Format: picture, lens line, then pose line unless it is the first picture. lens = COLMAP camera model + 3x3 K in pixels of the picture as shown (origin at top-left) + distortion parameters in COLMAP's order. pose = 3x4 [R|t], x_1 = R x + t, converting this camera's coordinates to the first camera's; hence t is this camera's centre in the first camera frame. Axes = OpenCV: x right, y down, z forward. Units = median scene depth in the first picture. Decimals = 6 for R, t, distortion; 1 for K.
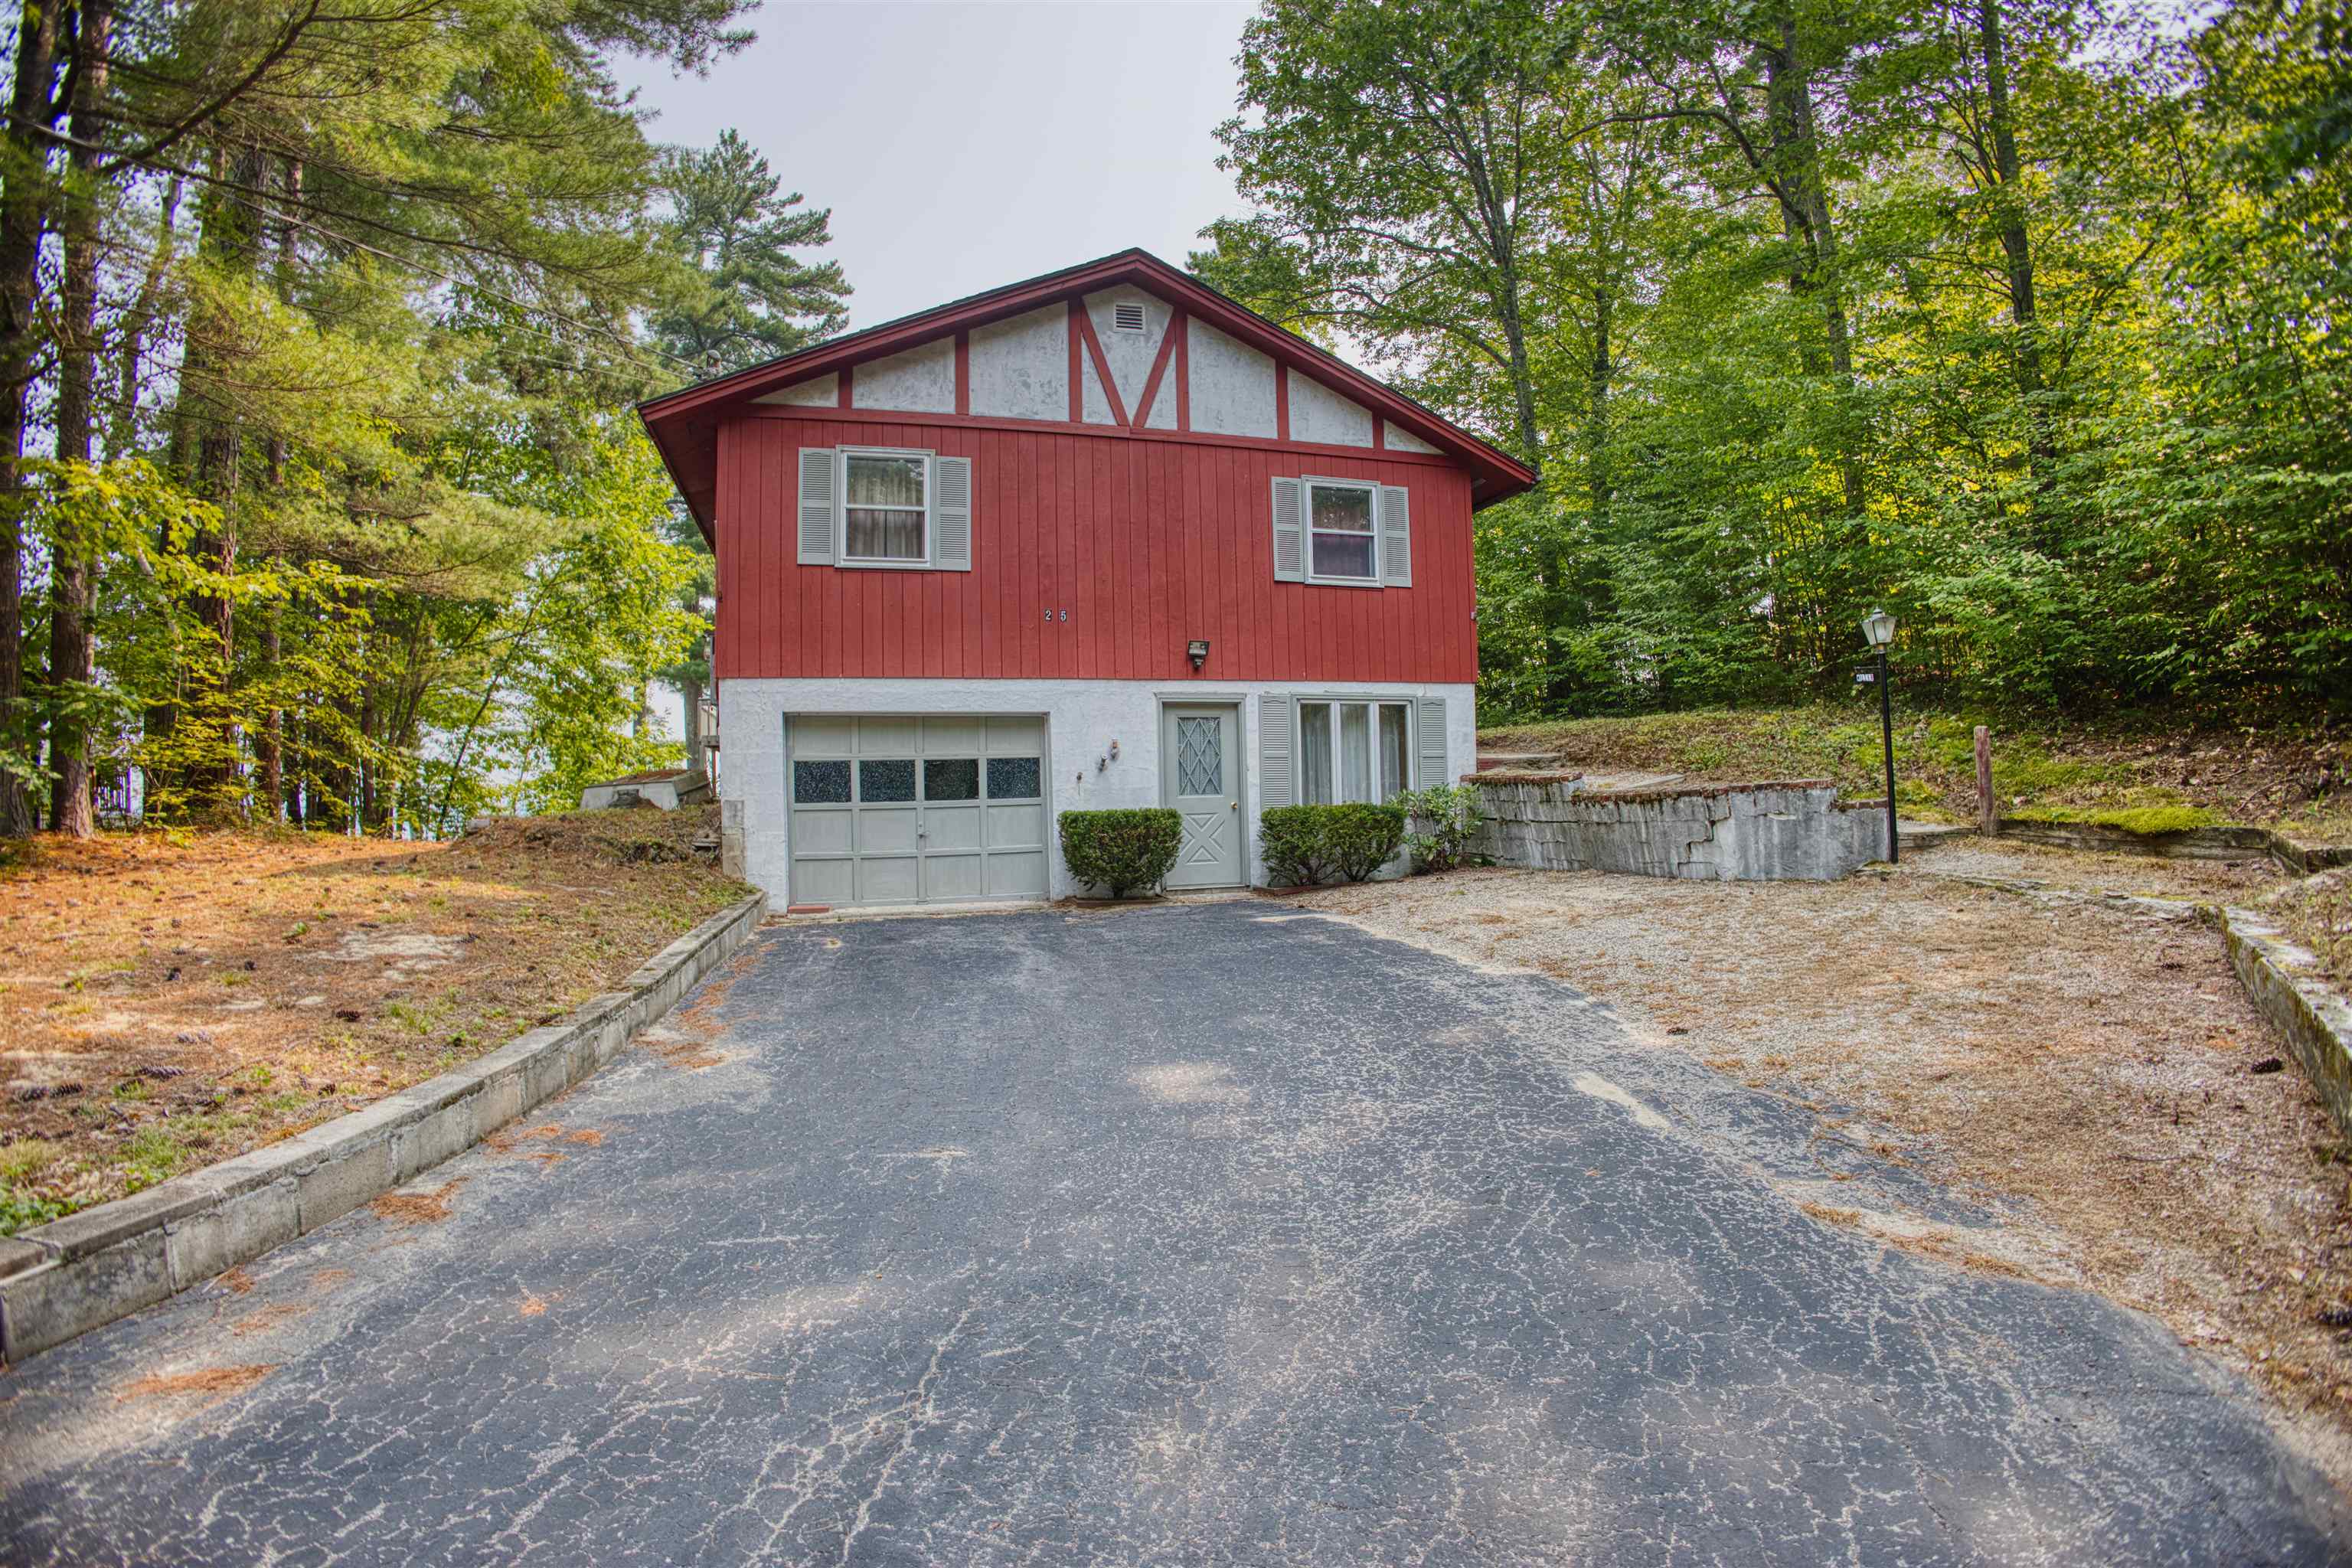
lens RADIAL K [[1076.9, 0, 1174.0], [0, 1076.9, 786.9], [0, 0, 1]] dist [-0.148713, 0.033522]
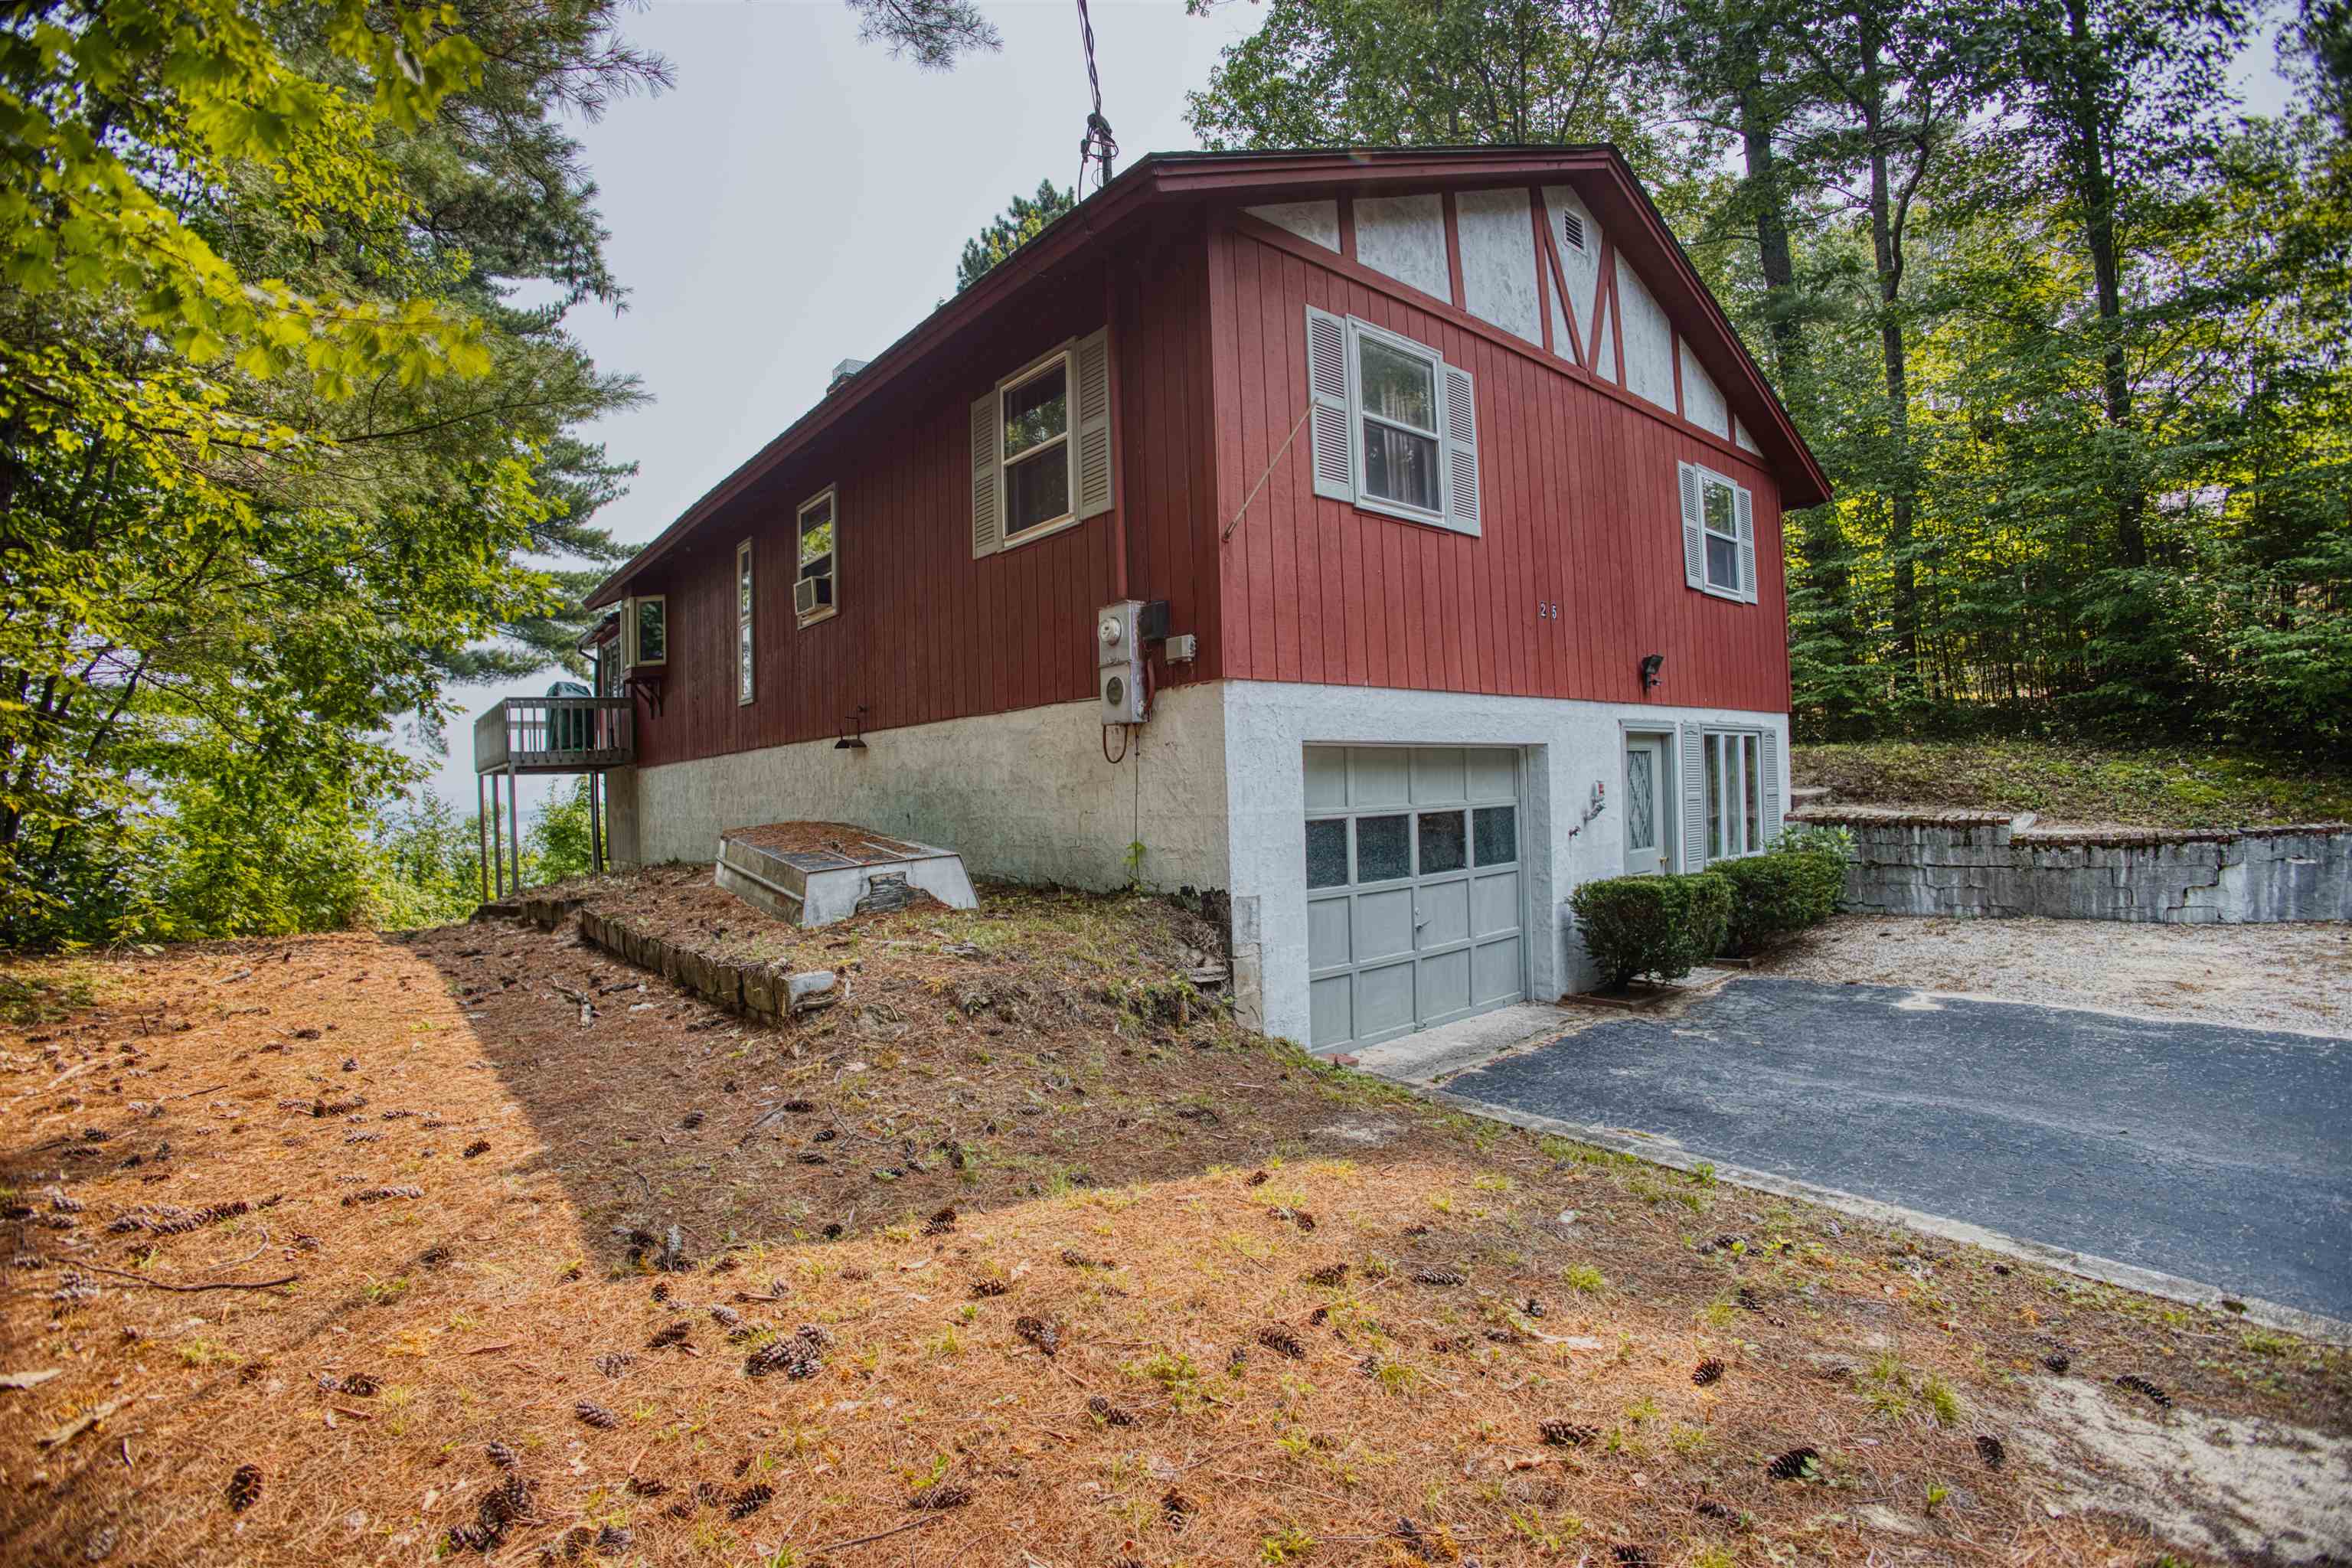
lens RADIAL K [[1076.9, 0, 1174.0], [0, 1076.9, 786.9], [0, 0, 1]] dist [-0.148713, 0.033522]
pose [[0.924673, -0.009829, 0.380634, -0.636574], [0.011147, 0.999937, -0.001258, -0.044944], [-0.380598, 0.005406, 0.924725, 0.453680]]
